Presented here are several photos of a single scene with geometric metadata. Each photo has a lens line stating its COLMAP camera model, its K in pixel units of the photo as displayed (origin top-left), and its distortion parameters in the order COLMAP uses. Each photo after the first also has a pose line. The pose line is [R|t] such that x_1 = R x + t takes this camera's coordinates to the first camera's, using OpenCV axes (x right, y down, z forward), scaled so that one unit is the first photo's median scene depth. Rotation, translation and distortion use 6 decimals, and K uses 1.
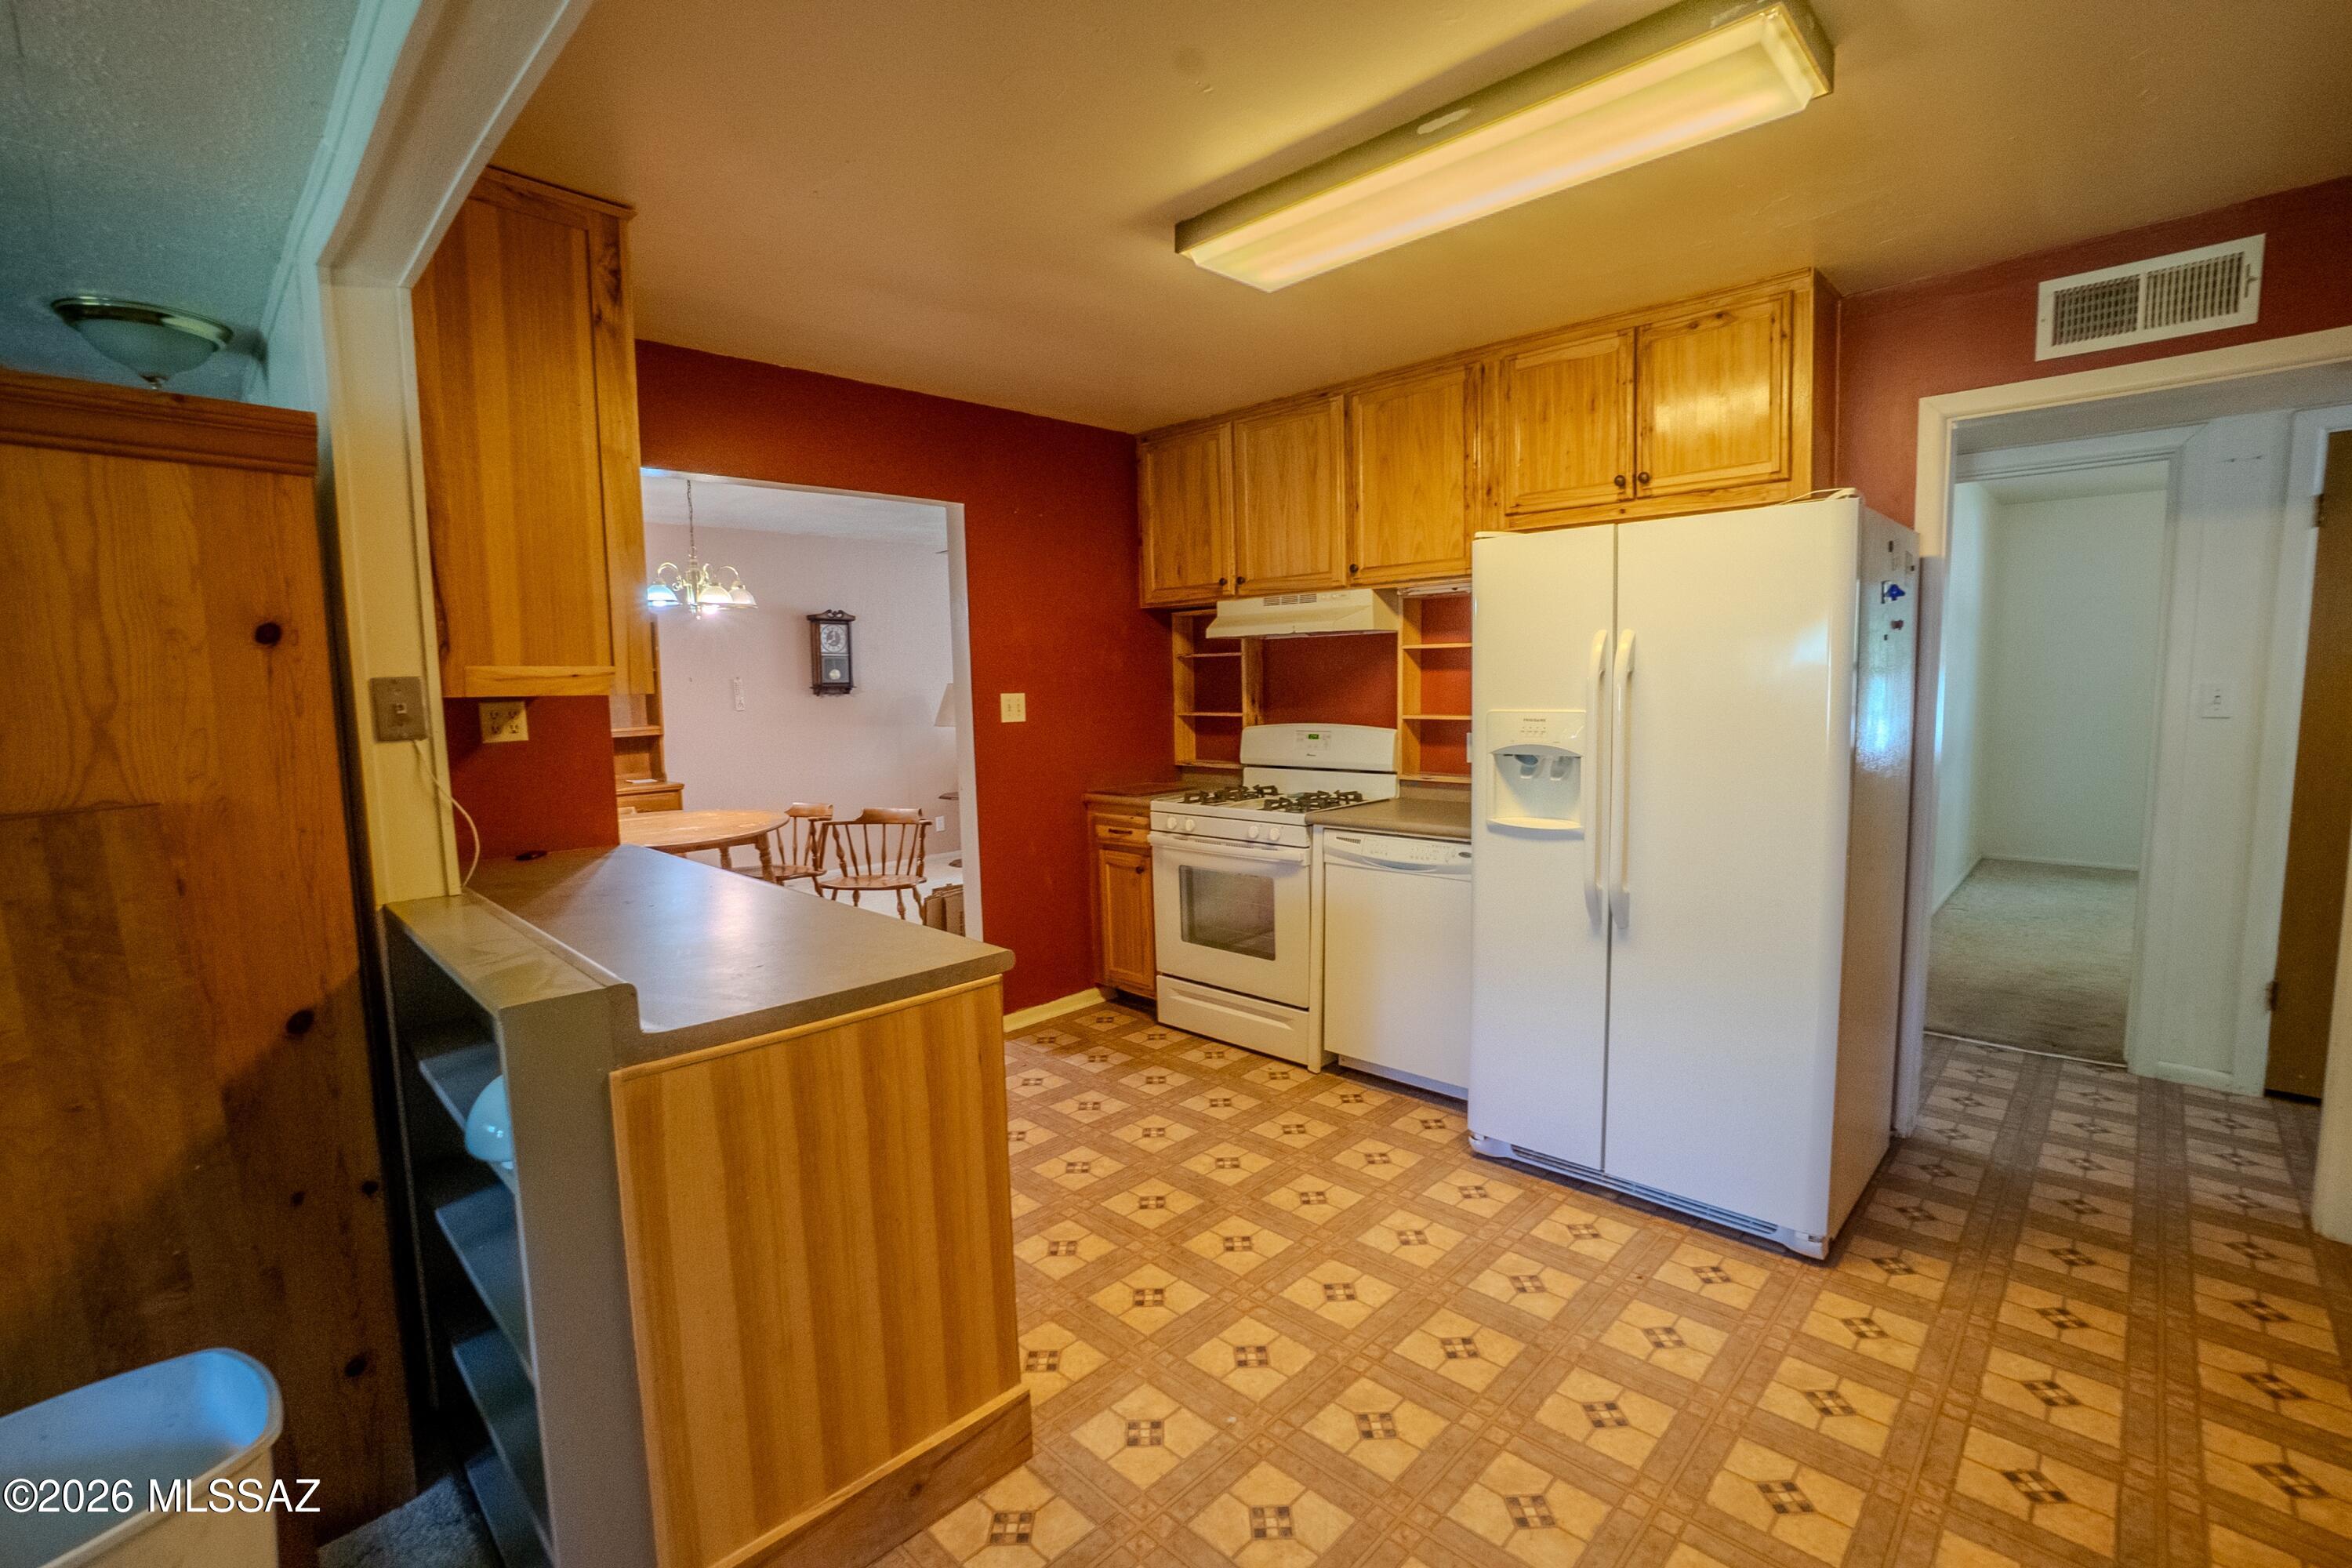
lens RADIAL K [[1038.1, 0, 1176.0], [0, 1038.1, 784.0], [0, 0, 1]] dist [-0.070592, 0.027032]
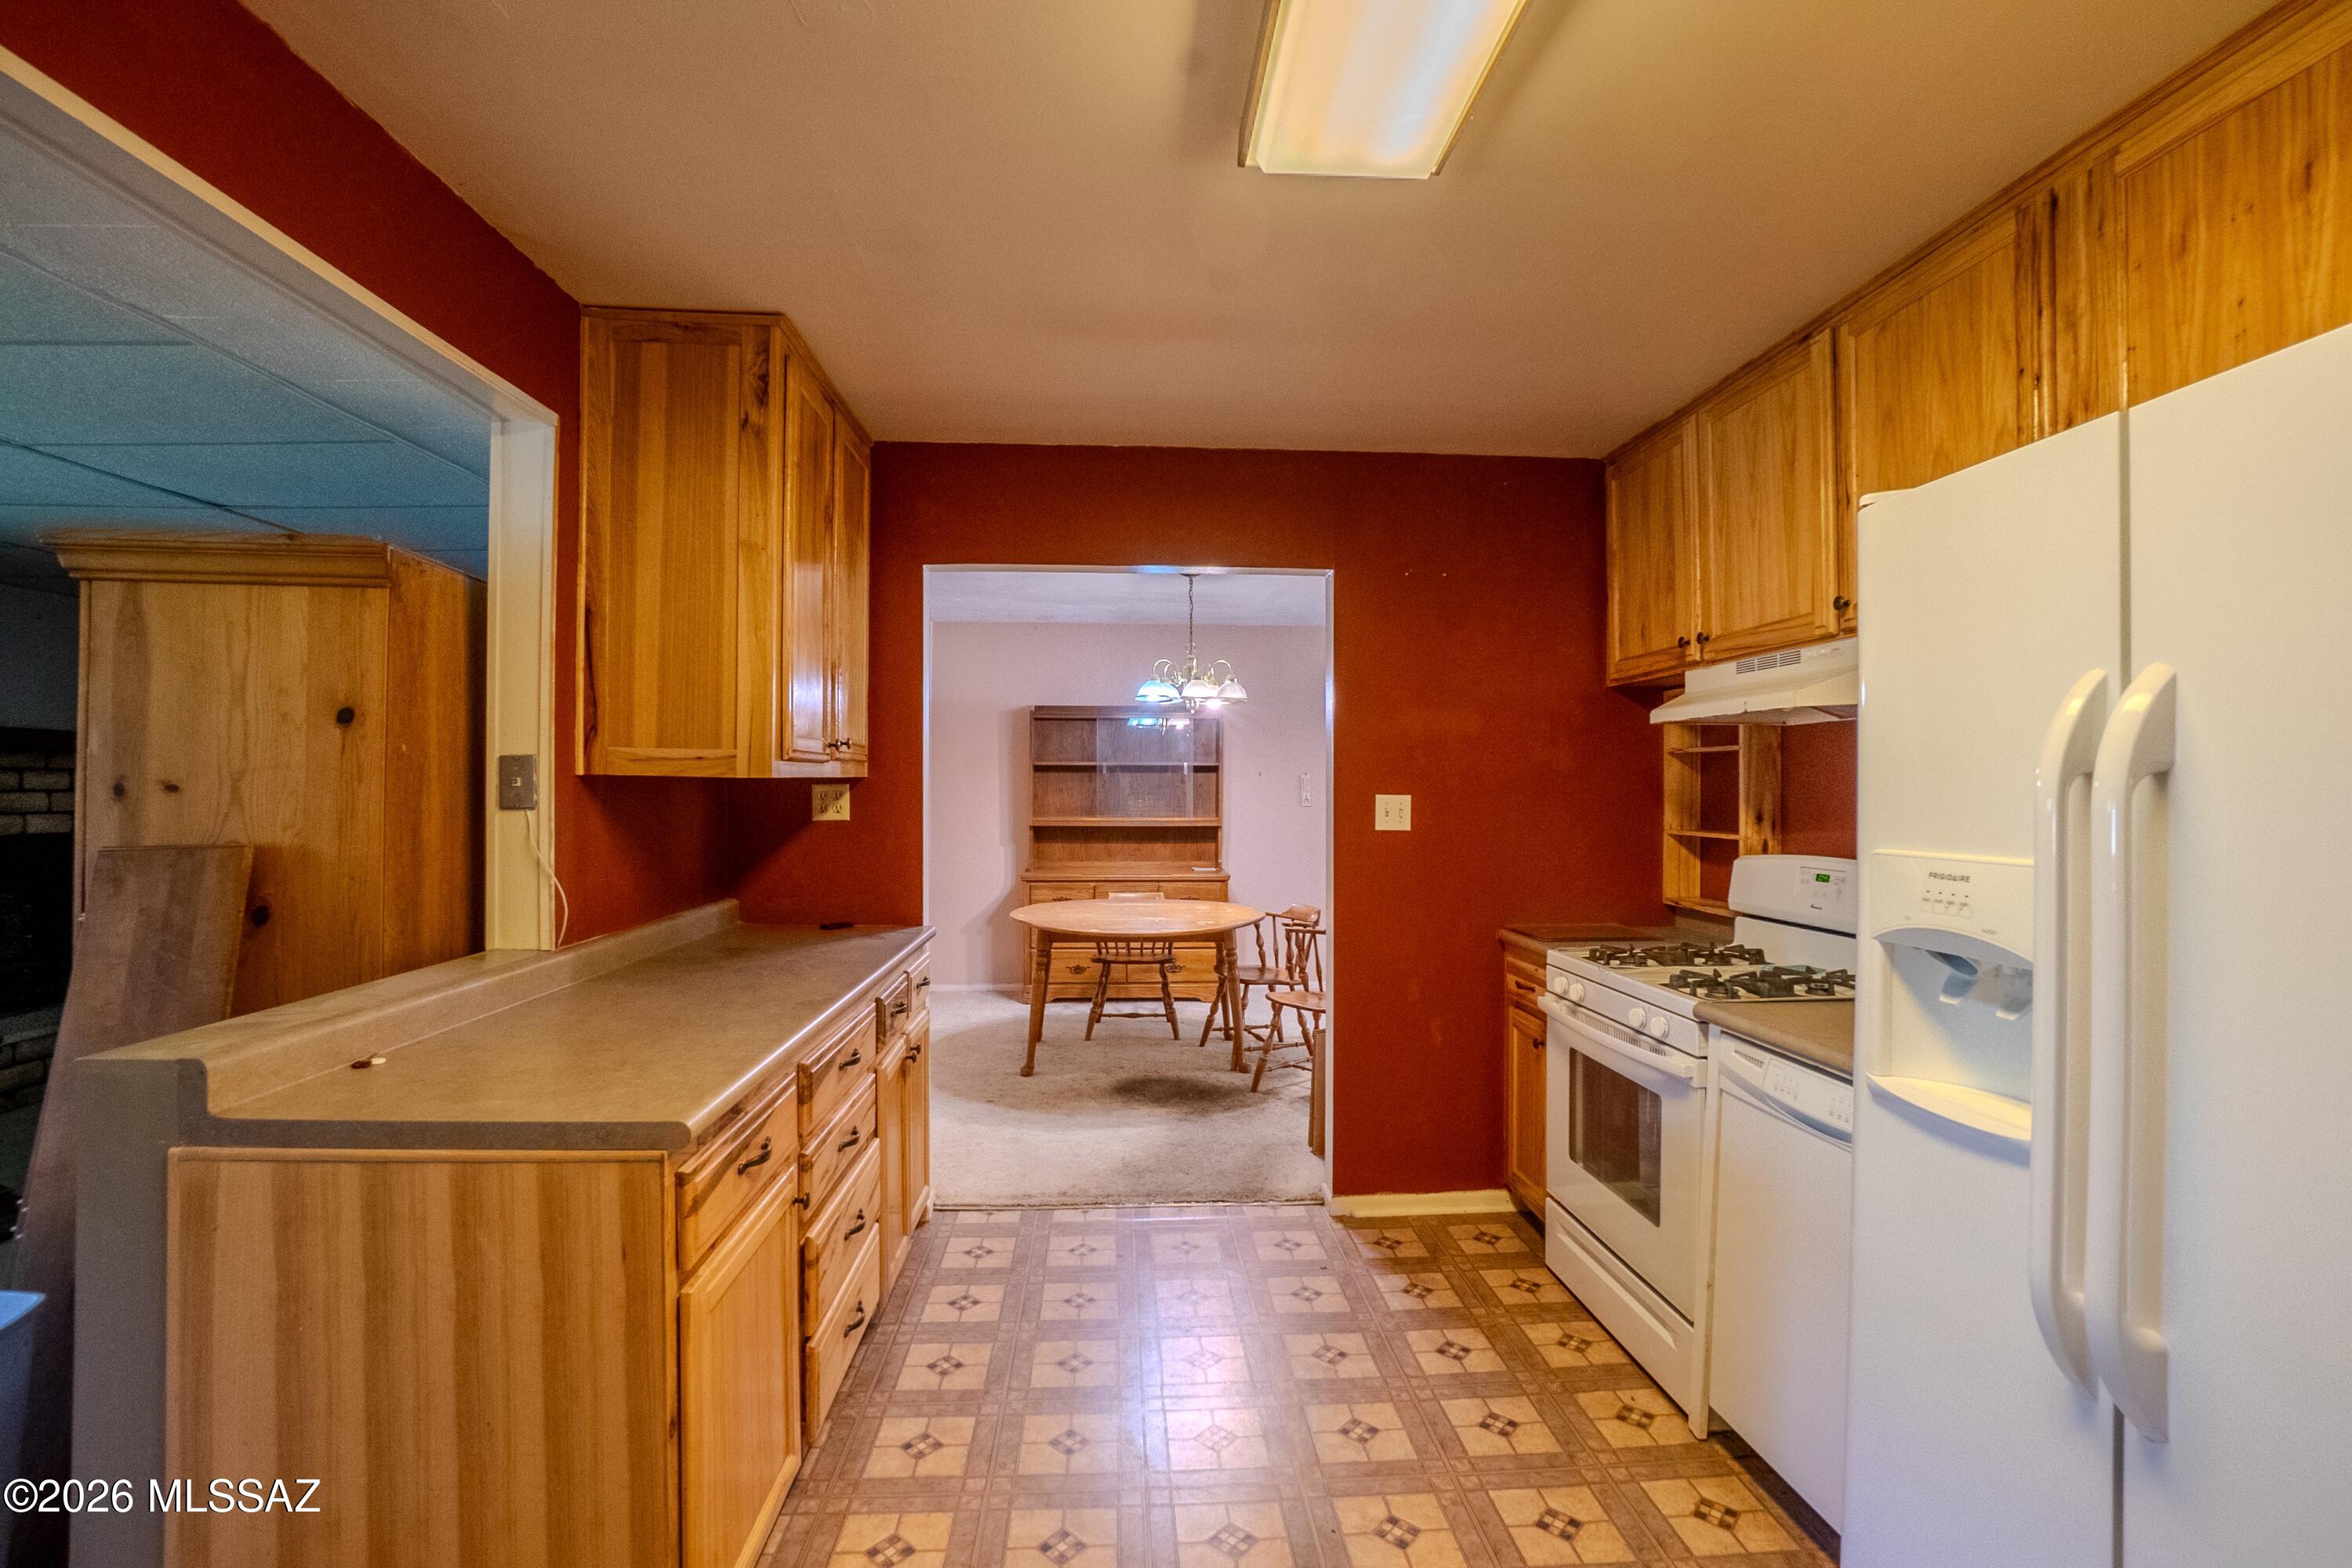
lens RADIAL K [[1038.1, 0, 1176.0], [0, 1038.1, 784.0], [0, 0, 1]] dist [-0.070592, 0.027032]
pose [[0.741571, 0.021849, -0.670518, 0.294134], [-0.087939, 0.994012, -0.064867, -0.032813], [0.665086, 0.107068, 0.739052, 0.330981]]
